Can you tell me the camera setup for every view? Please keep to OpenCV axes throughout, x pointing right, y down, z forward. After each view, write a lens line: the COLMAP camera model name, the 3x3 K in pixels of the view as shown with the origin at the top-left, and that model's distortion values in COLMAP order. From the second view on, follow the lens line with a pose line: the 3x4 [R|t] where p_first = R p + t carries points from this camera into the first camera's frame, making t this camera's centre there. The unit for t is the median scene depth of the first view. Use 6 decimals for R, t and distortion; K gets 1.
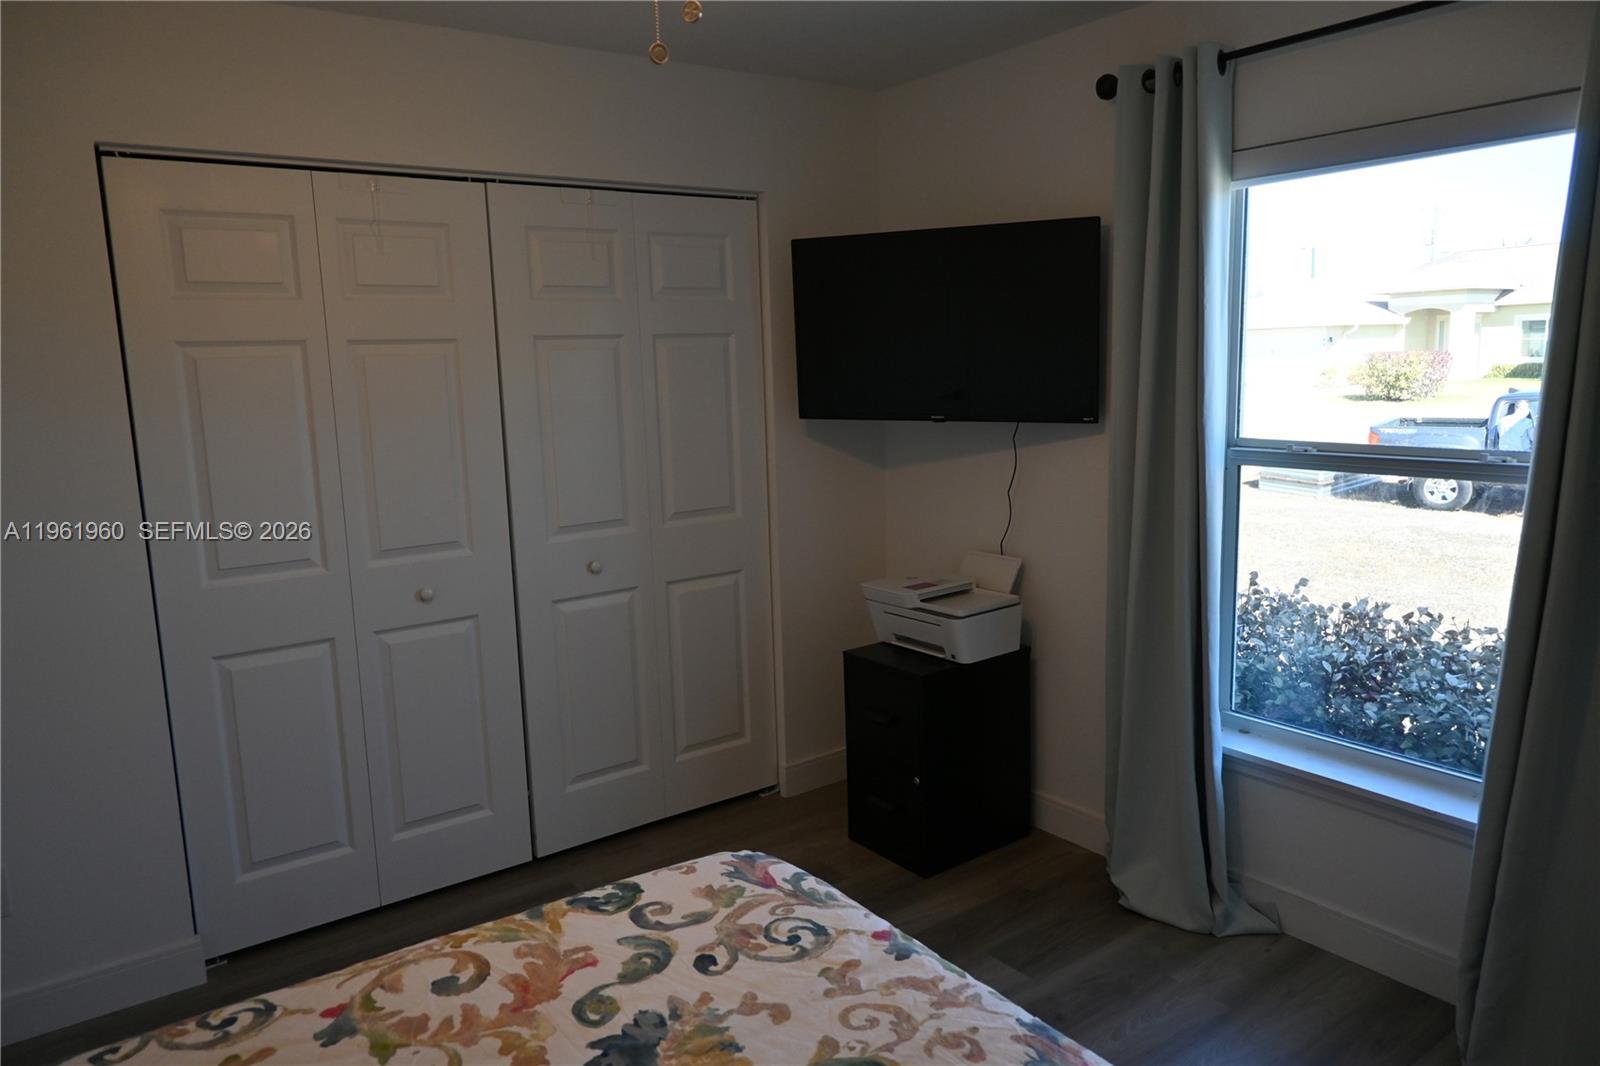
lens RADIAL K [[1103.3, 0, 800.0], [0, 1103.3, 533.0], [0, 0, 1]] dist [-0.001057, 0.000866]
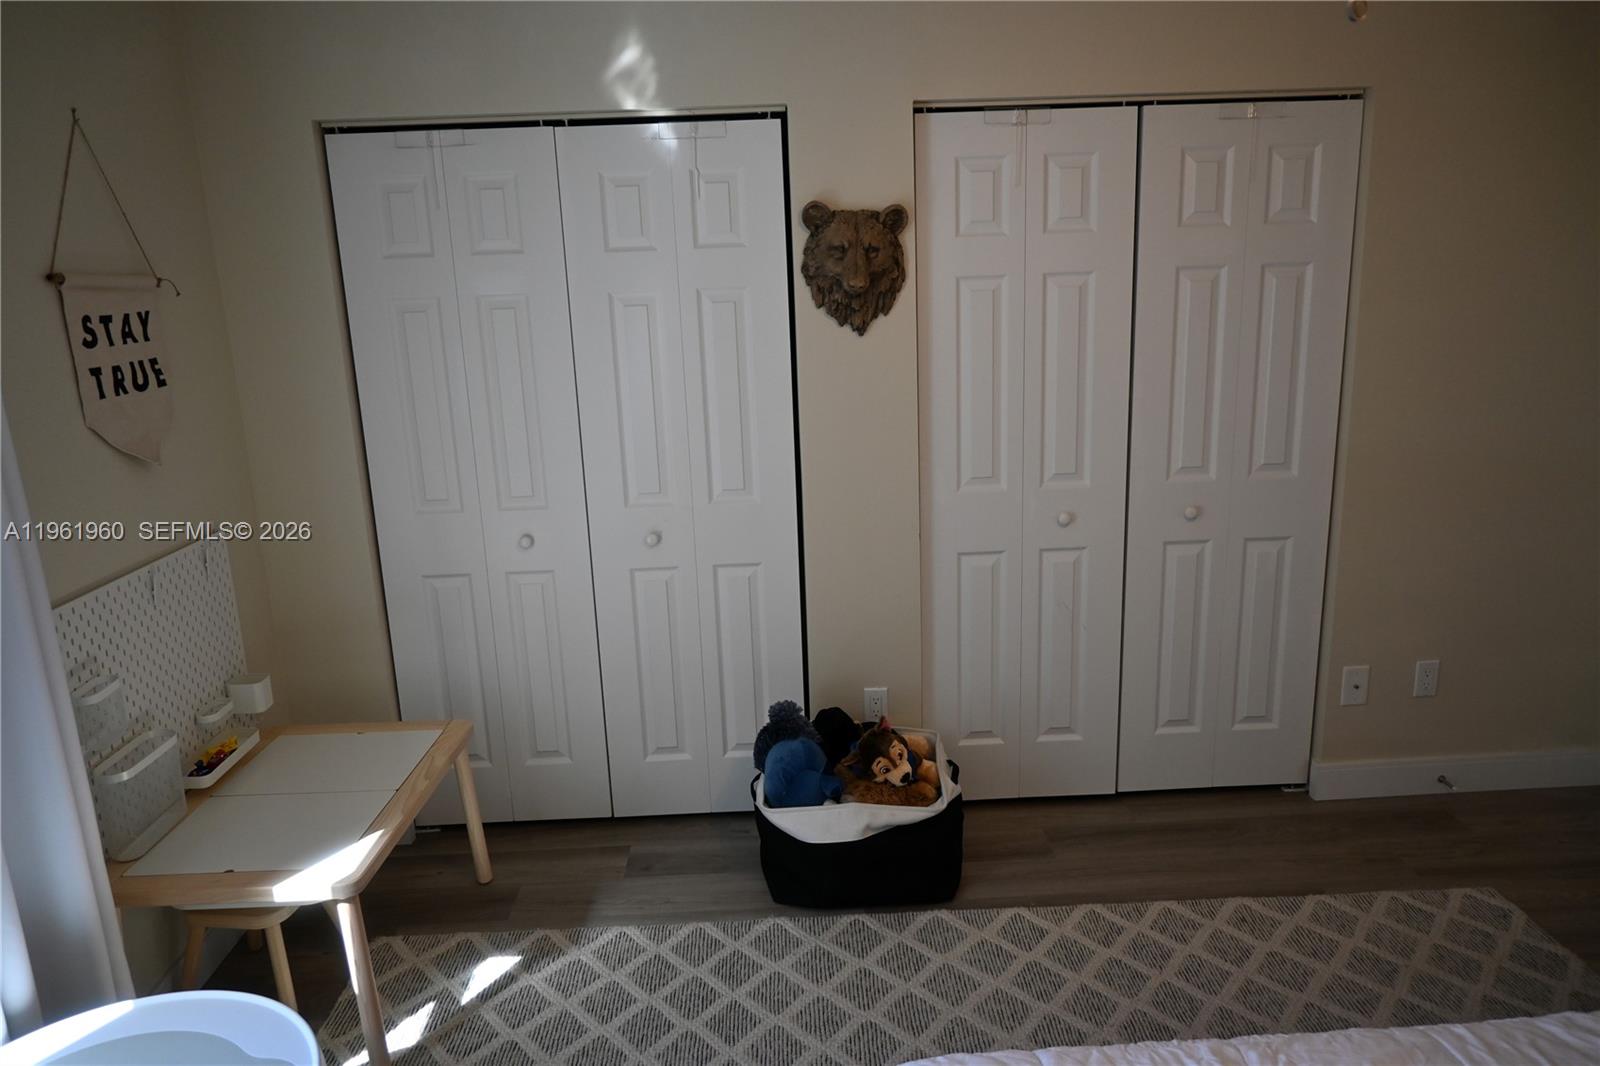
lens RADIAL K [[1077.0, 0, 800.1], [0, 1077.0, 561.6], [0, 0, 1]] dist [-0.003348, -0.000402]
pose [[0.825499, 0.131792, -0.548800, 0.094462], [-0.080916, 0.989946, 0.116018, -0.014779], [0.558573, -0.051366, 0.827863, 0.069047]]
